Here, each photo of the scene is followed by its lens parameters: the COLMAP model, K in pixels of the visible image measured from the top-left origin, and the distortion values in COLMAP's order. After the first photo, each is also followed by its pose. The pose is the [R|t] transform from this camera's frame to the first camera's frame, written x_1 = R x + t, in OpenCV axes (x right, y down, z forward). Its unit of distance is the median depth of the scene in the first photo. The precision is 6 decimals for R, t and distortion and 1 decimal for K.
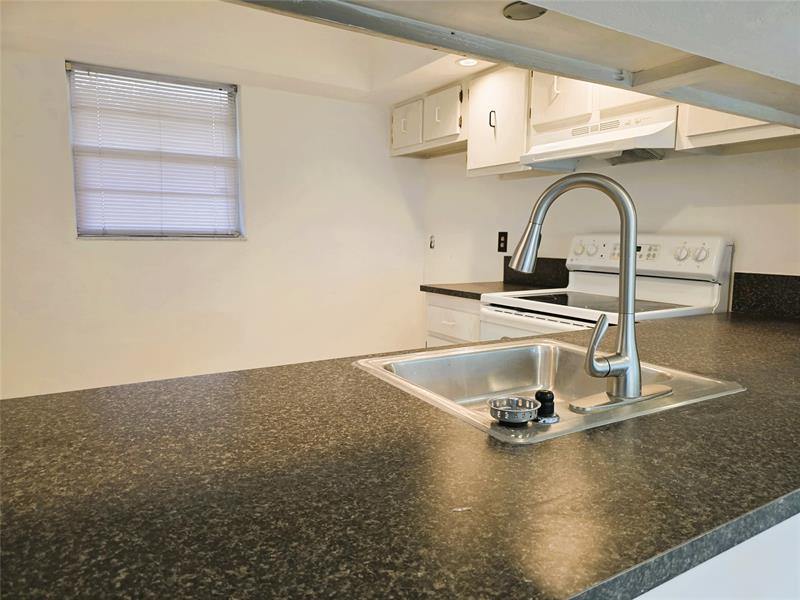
lens RADIAL K [[541.1, 0, 401.4], [0, 541.1, 302.8], [0, 0, 1]] dist [0.008441, 0.001140]
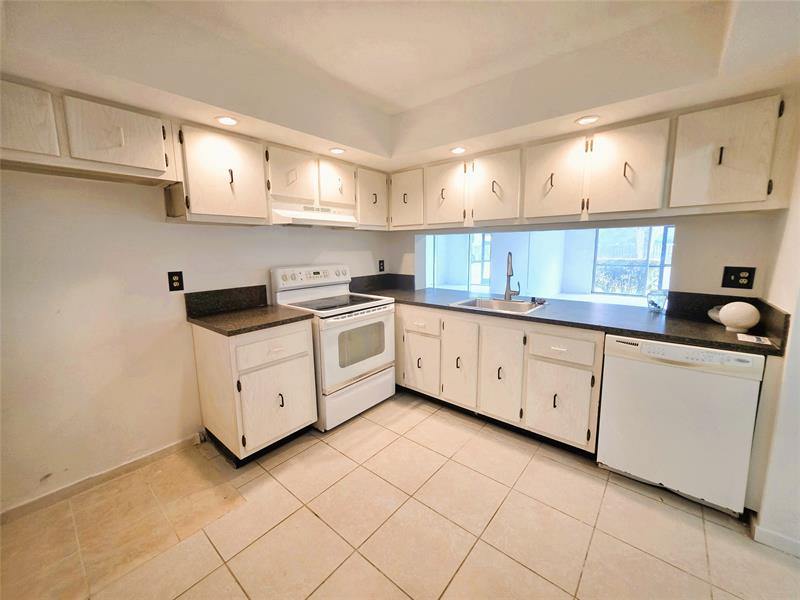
lens RADIAL K [[320.6, 0, 400.4], [0, 320.6, 291.5], [0, 0, 1]] dist [0.000115, -0.000024]
pose [[-0.336860, -0.145849, 0.930190, -0.735194], [0.120833, 0.973064, 0.196330, -0.219911], [-0.933769, 0.178534, -0.310163, 1.066689]]
